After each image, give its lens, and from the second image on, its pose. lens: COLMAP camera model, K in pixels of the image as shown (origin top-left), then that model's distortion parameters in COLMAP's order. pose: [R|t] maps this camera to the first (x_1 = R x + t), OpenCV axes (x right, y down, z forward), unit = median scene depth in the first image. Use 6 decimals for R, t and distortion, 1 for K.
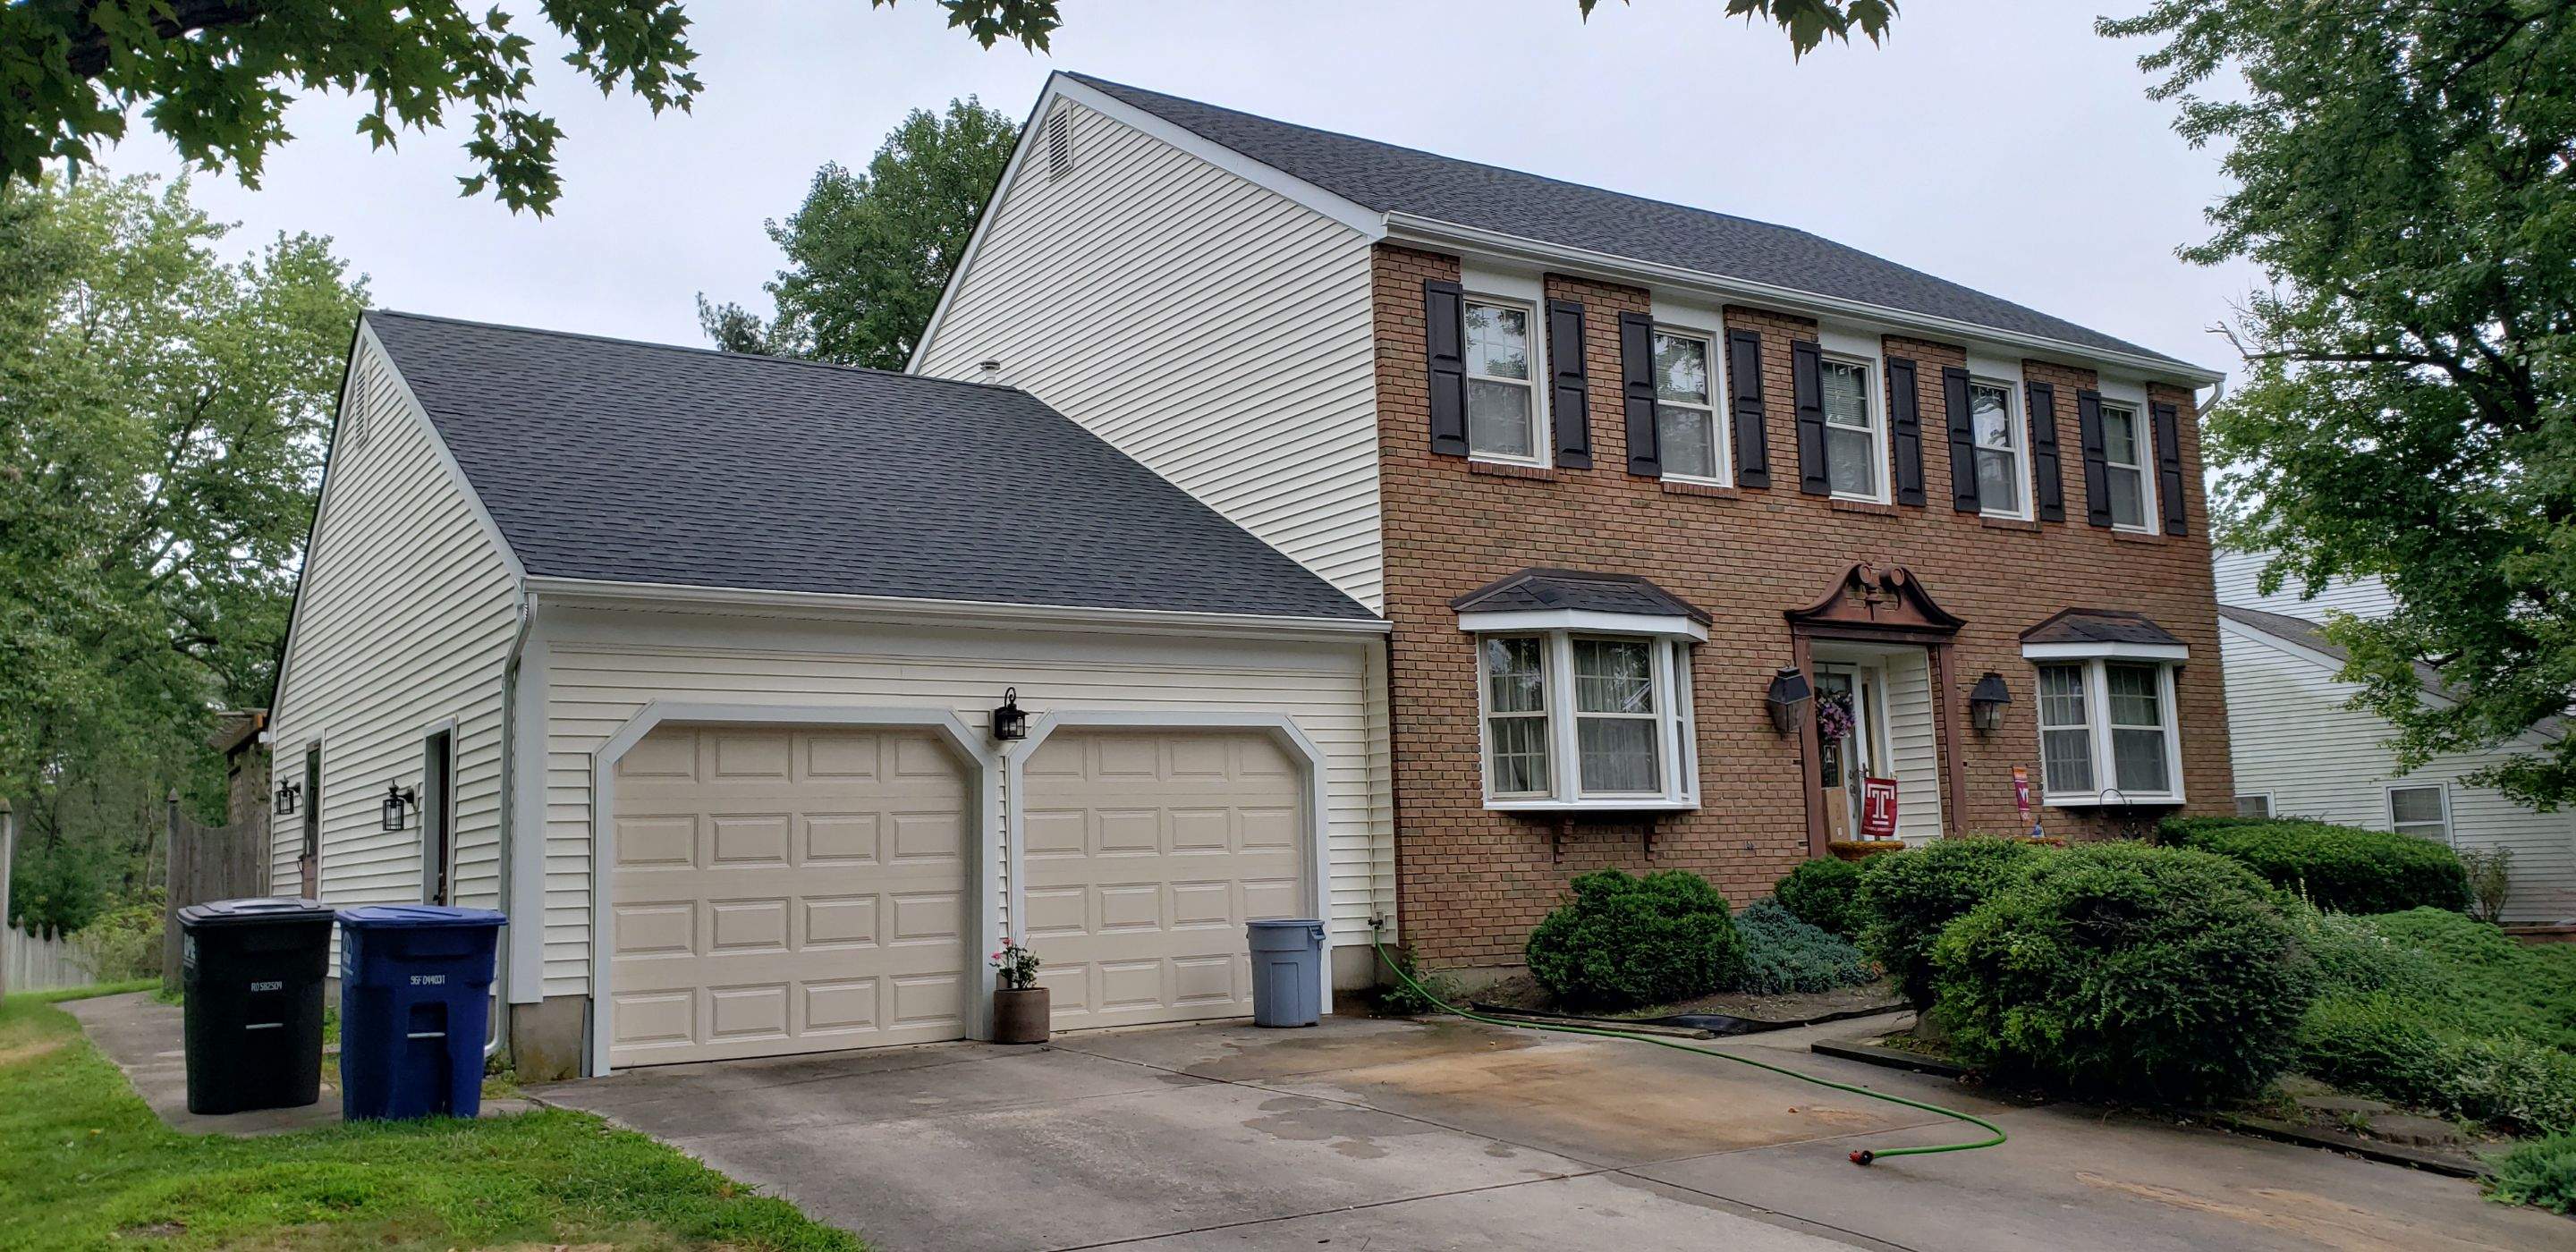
lens RADIAL K [[1998.3, 0, 1287.4], [0, 1998.3, 617.6], [0, 0, 1]] dist [0.075111, -0.102531]
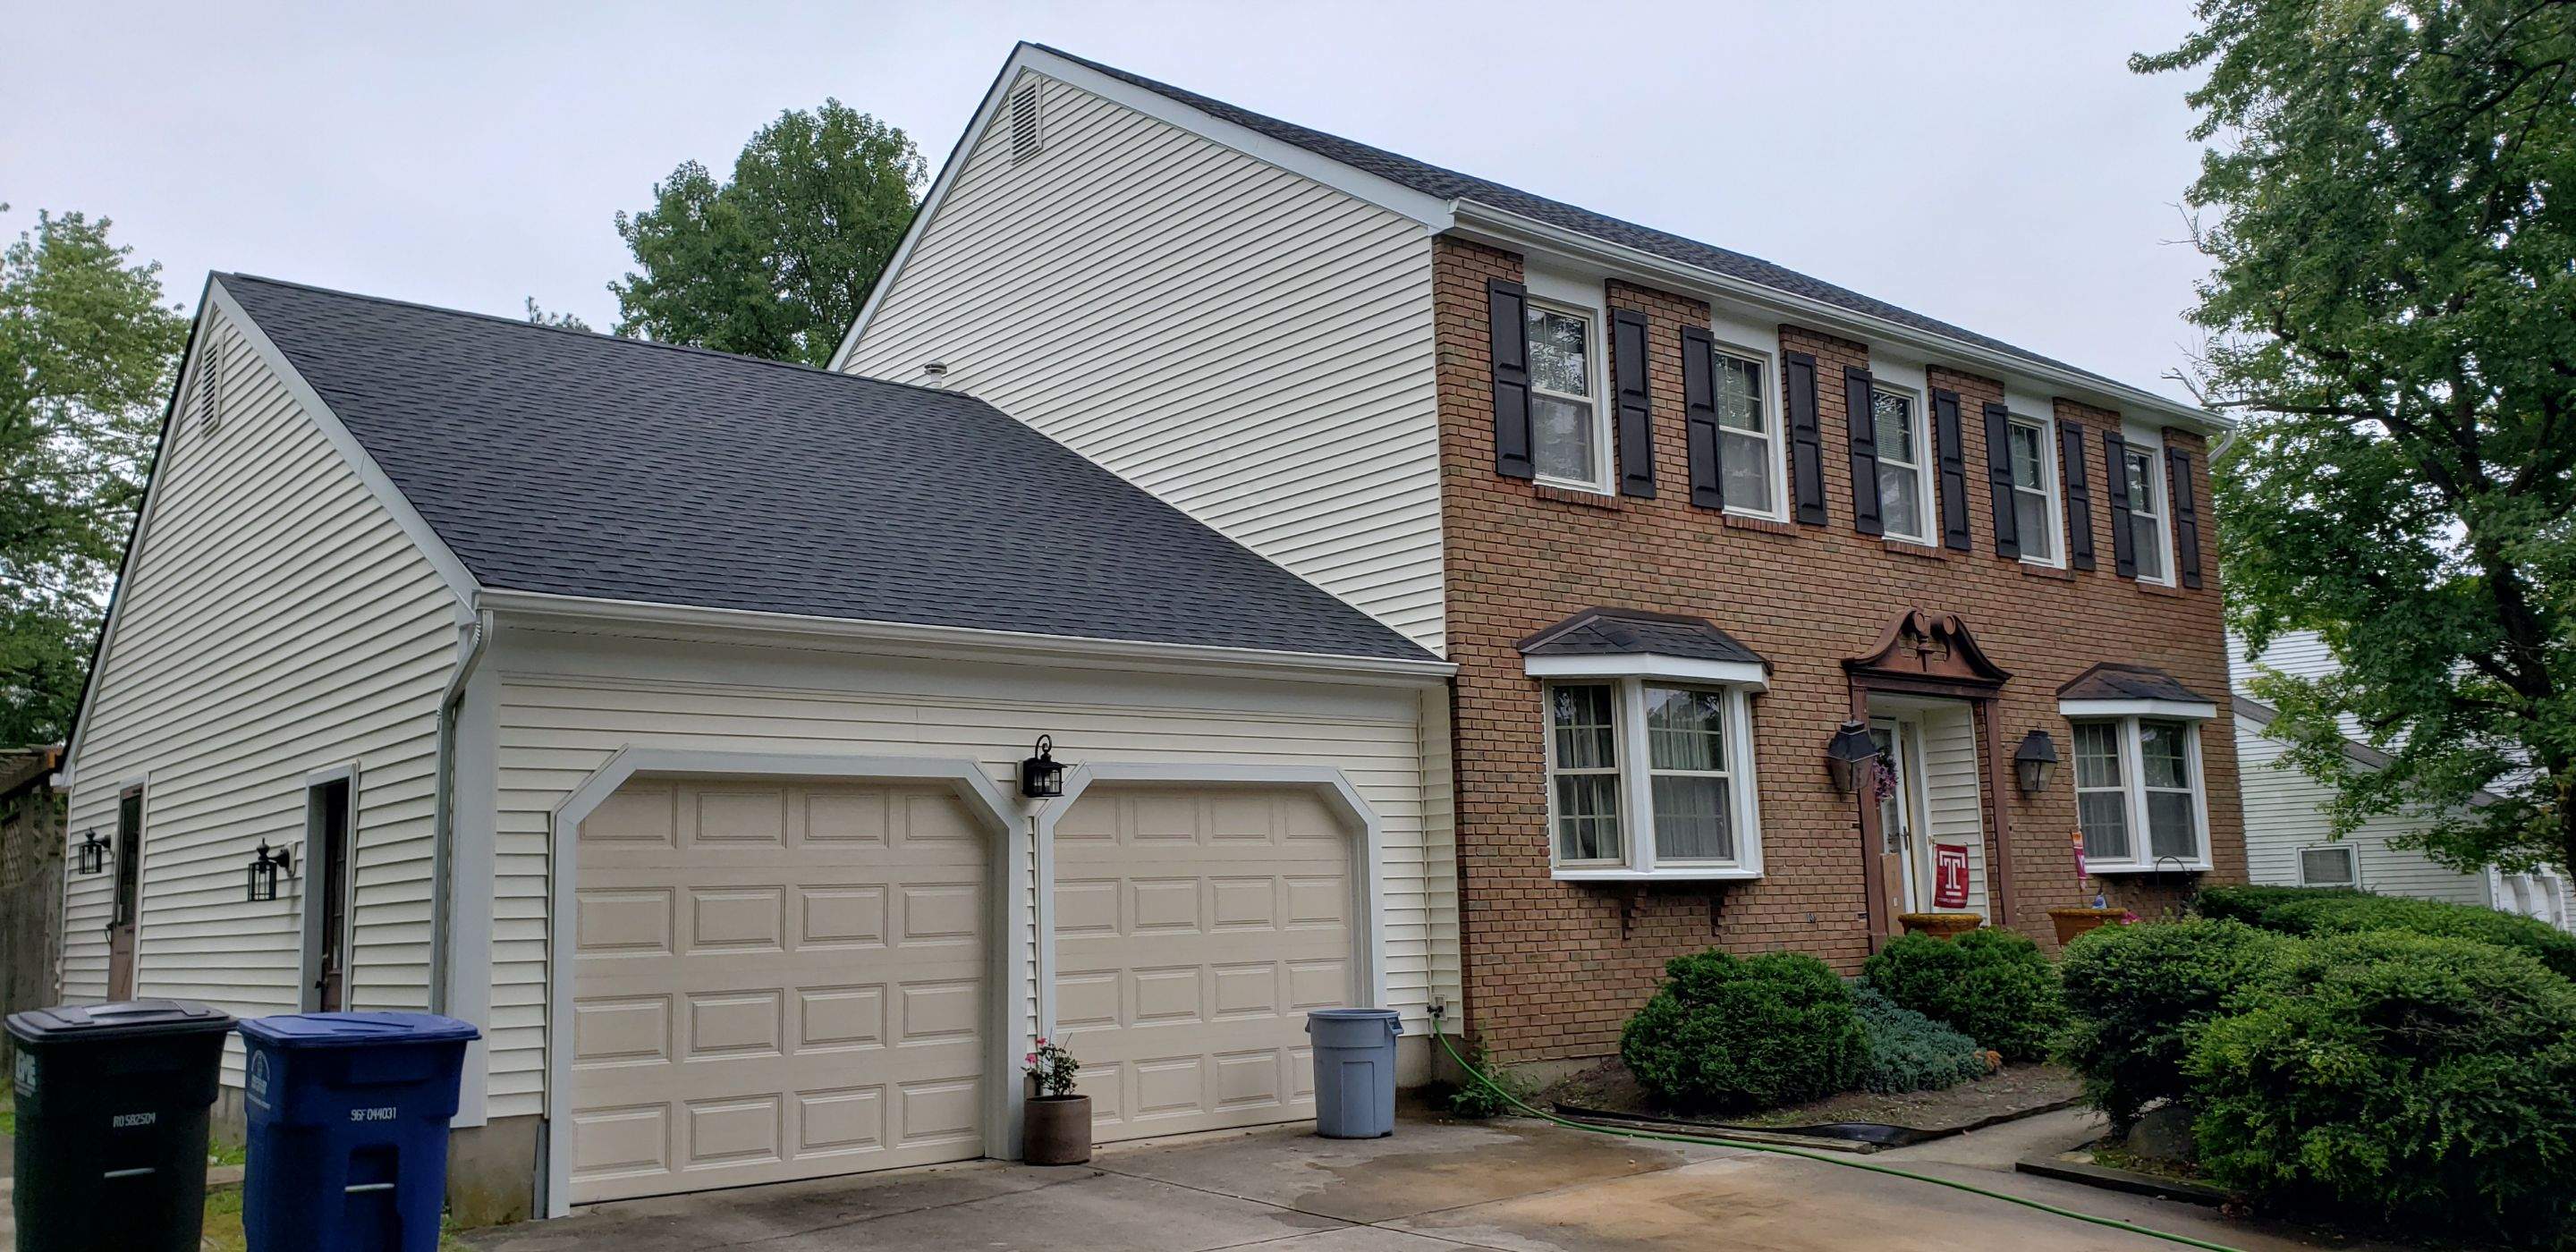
lens RADIAL K [[1998.3, 0, 1303.6], [0, 1998.3, 630.9], [0, 0, 1]] dist [0.075111, -0.102531]
pose [[0.993947, 0.018106, 0.108359, -0.106072], [-0.016402, 0.999728, -0.016599, 0.002981], [-0.108630, 0.014721, 0.993973, 0.131256]]
